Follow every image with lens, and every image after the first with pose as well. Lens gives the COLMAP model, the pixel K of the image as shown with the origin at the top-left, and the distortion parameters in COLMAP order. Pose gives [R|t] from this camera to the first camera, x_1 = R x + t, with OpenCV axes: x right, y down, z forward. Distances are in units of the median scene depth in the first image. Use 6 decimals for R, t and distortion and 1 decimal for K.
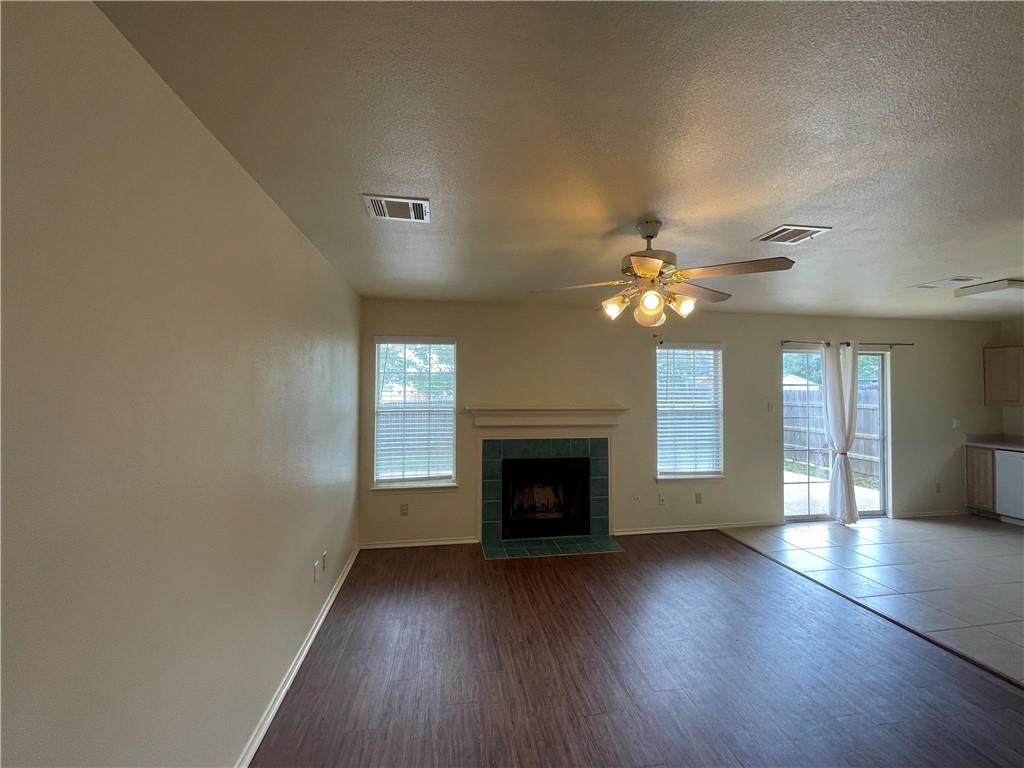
lens RADIAL K [[405.5, 0, 512.1], [0, 405.5, 382.9], [0, 0, 1]] dist [-0.001977, -0.000139]
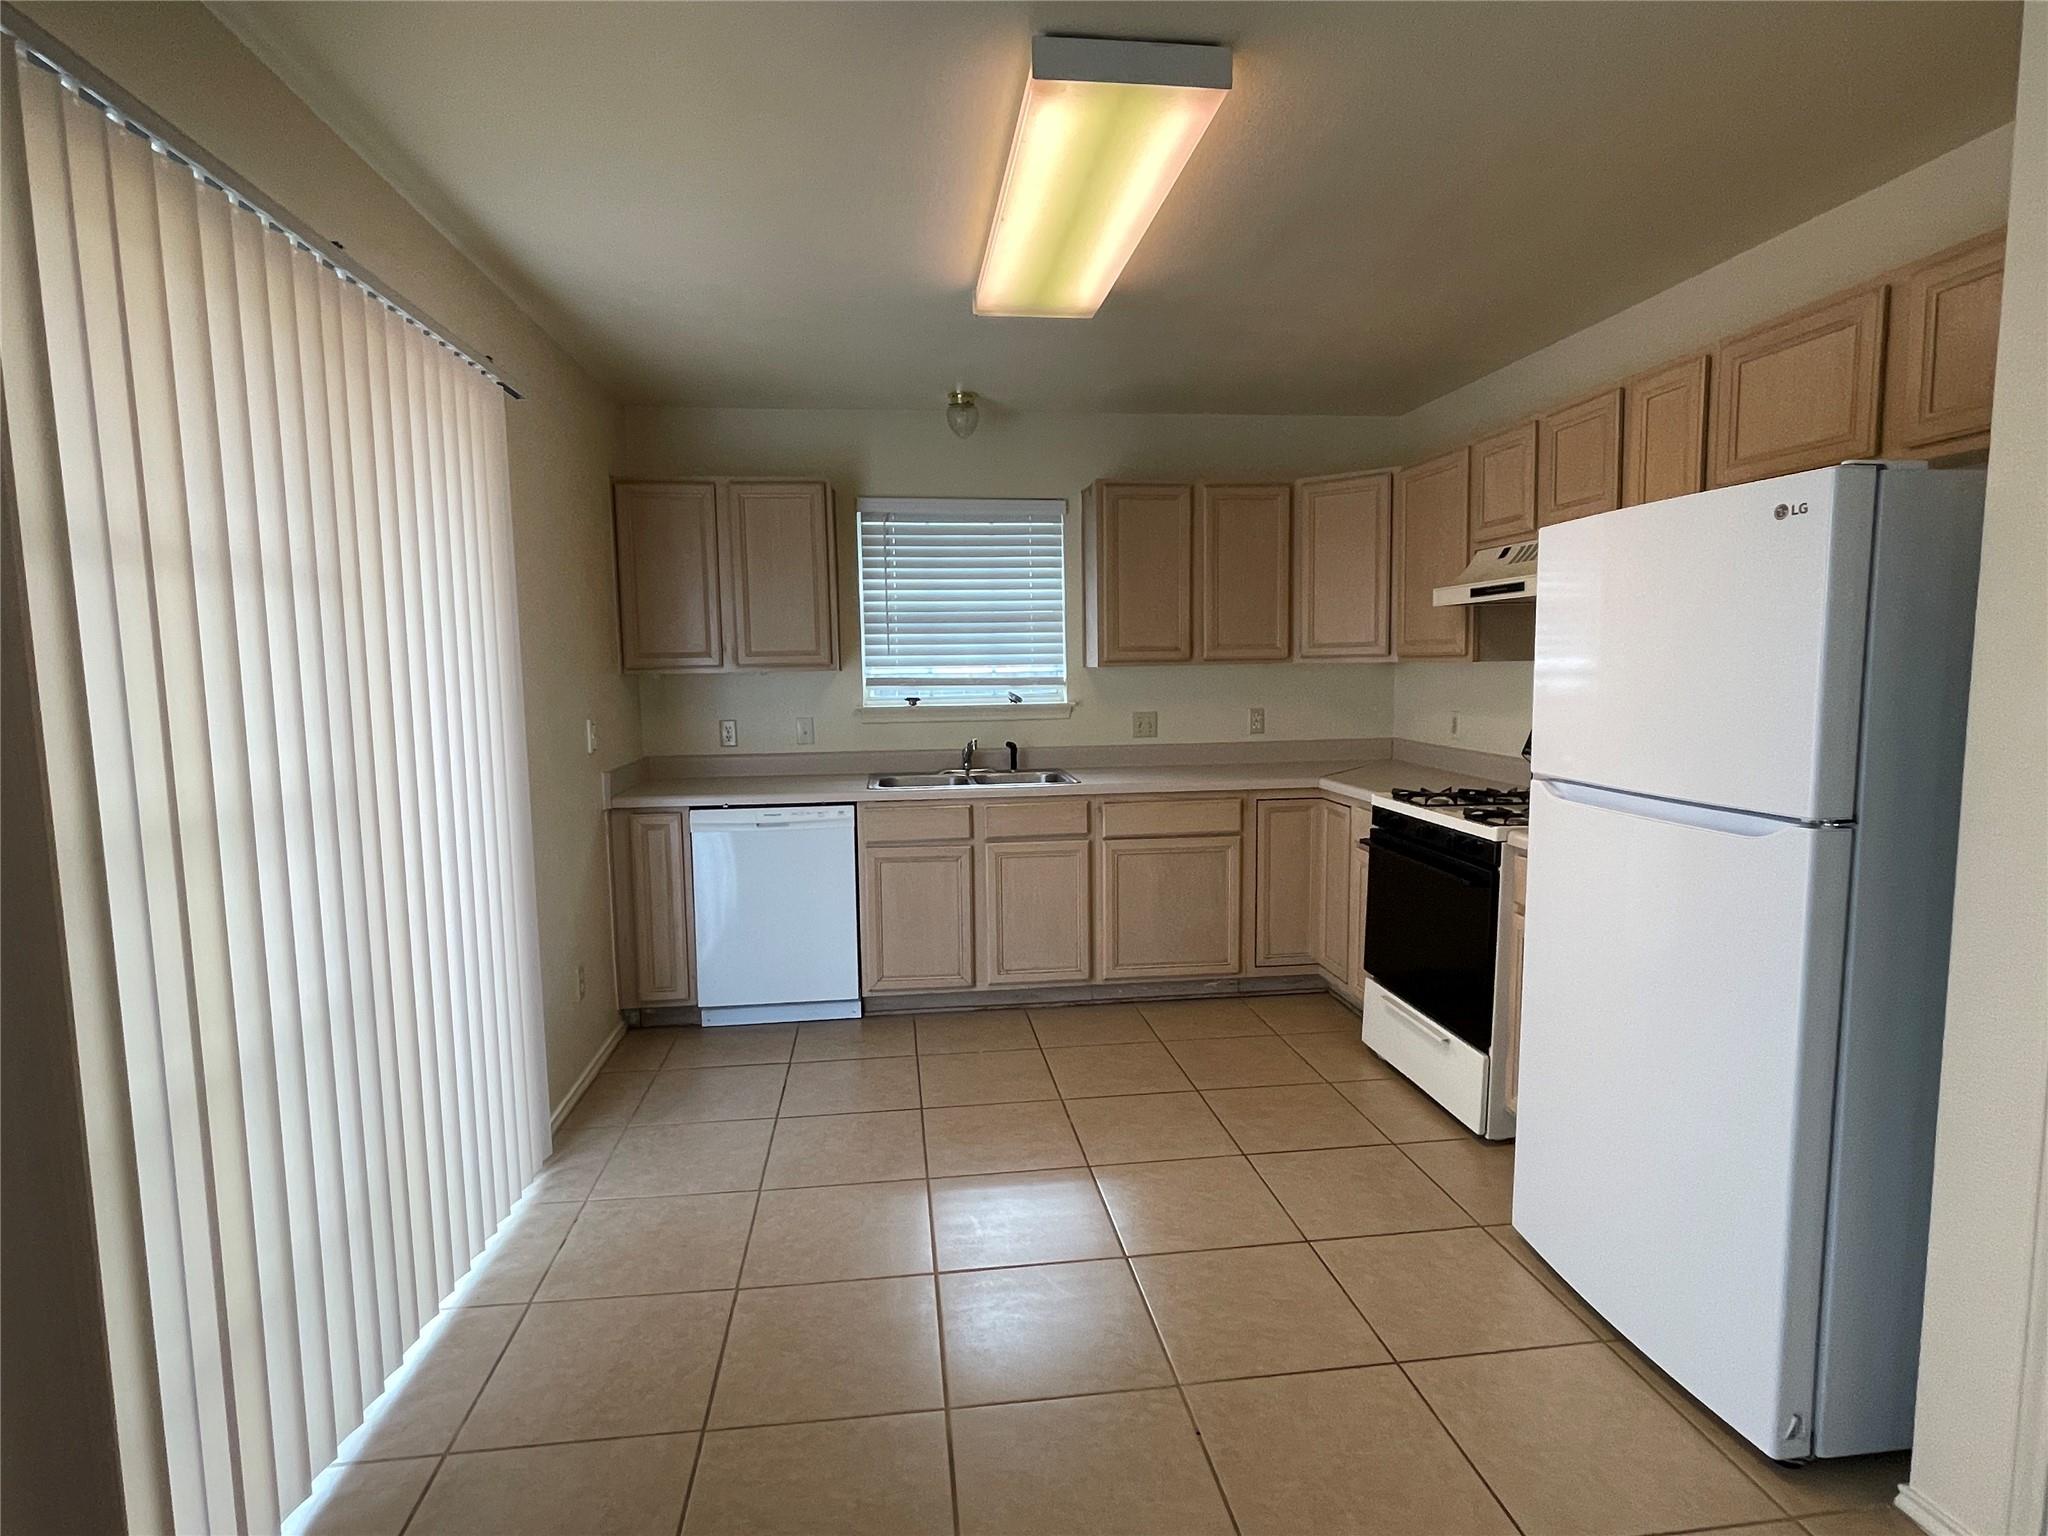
lens RADIAL K [[1050.5, 0, 1014.1], [0, 1050.5, 767.0], [0, 0, 1]] dist [-0.000720, -0.001382]
pose [[0.044876, -0.105802, 0.993374, 0.532986], [-0.003631, 0.994352, 0.106070, 0.058837], [-0.998986, -0.008367, 0.044239, 0.935319]]
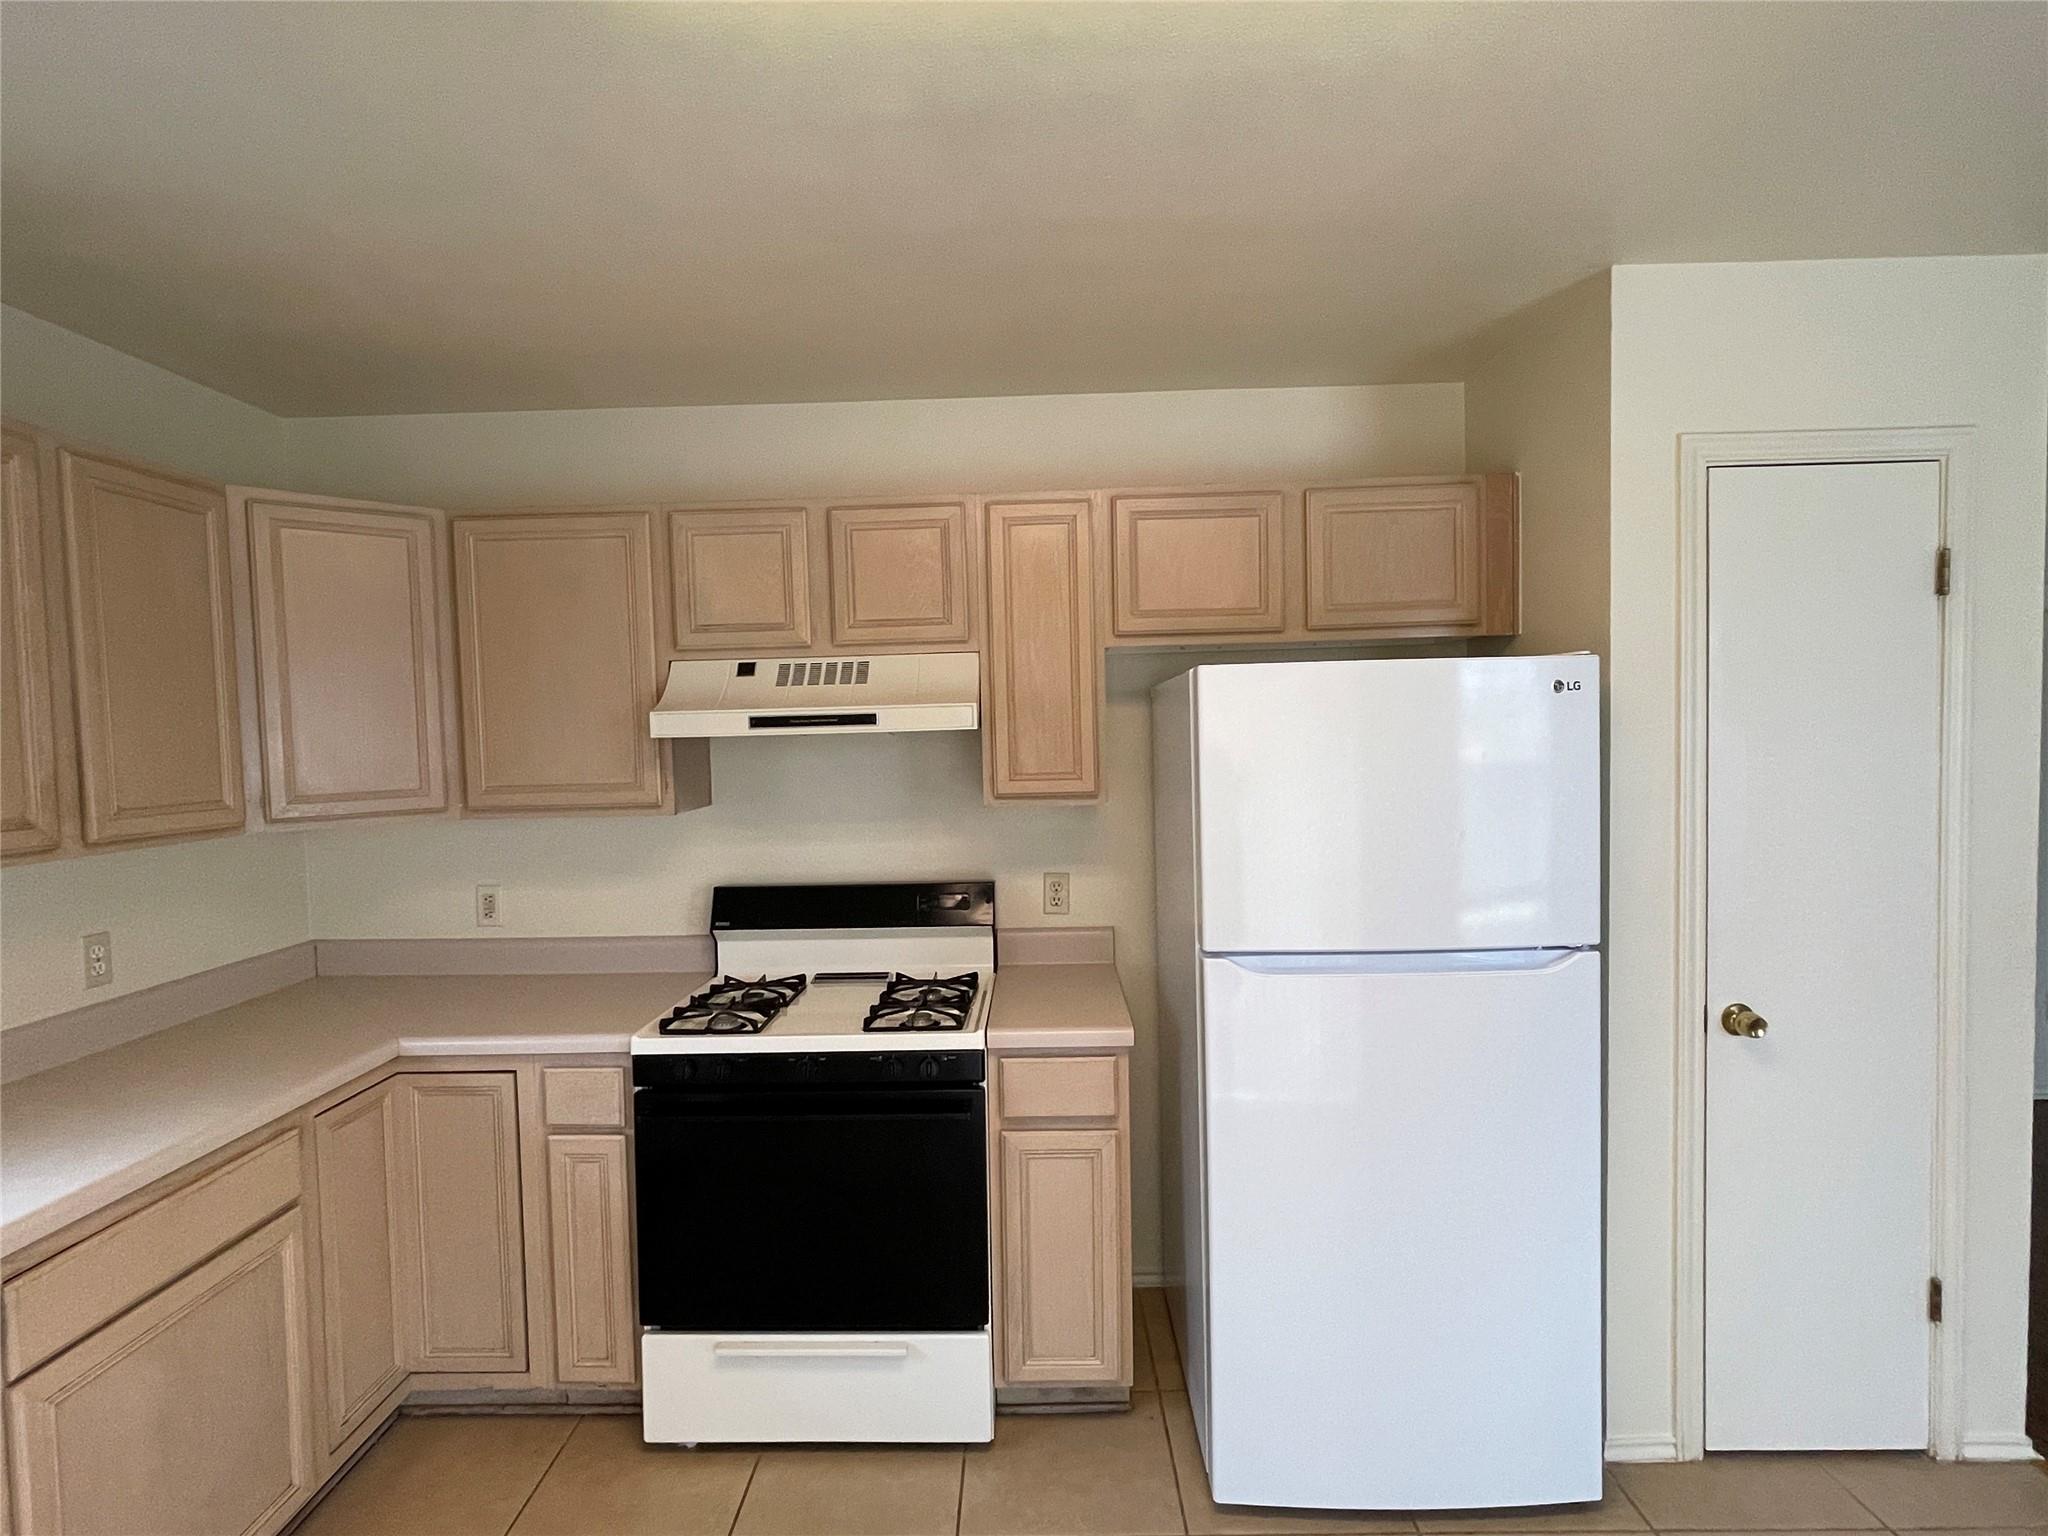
lens RADIAL K [[1050.5, 0, 1014.1], [0, 1050.5, 767.0], [0, 0, 1]] dist [-0.000720, -0.001382]
pose [[-0.983303, 0.011994, 0.181578, 1.195099], [0.015289, 0.999743, 0.016754, 0.023277], [-0.181330, 0.019251, -0.983234, 1.201521]]
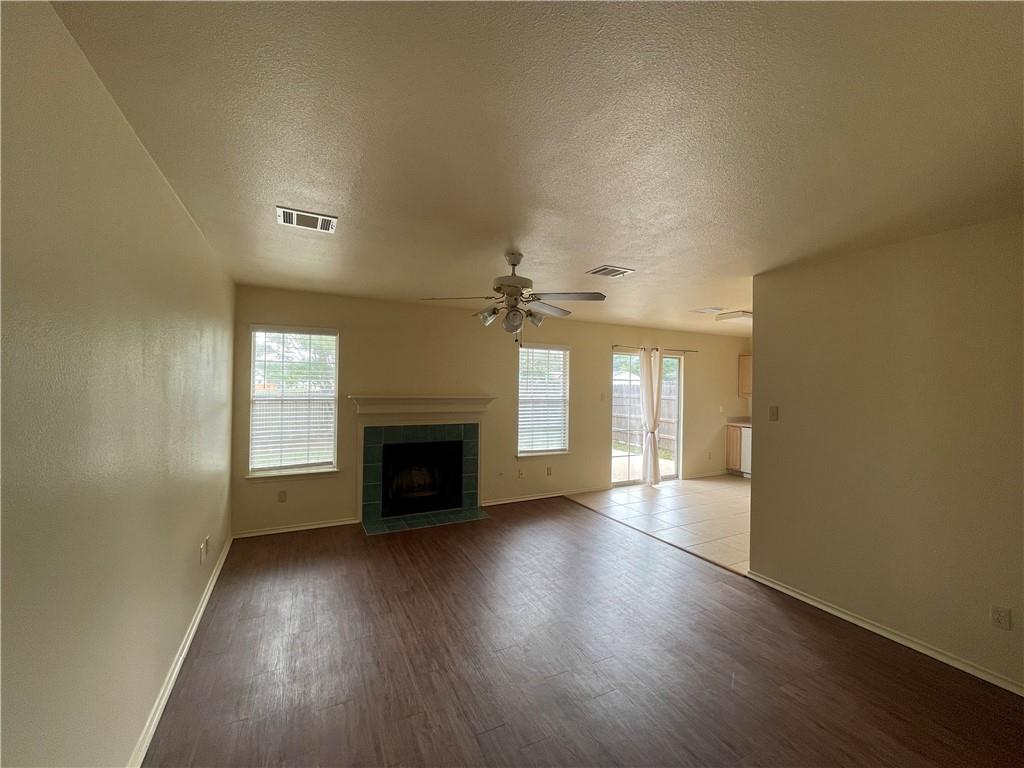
lens RADIAL K [[405.5, 0, 512.1], [0, 405.5, 382.9], [0, 0, 1]] dist [-0.001977, -0.000139]
pose [[0.948940, 0.012730, 0.315200, -0.040885], [-0.018528, 0.999710, 0.015402, 0.001024], [-0.314912, -0.020456, 0.948900, -0.135232]]
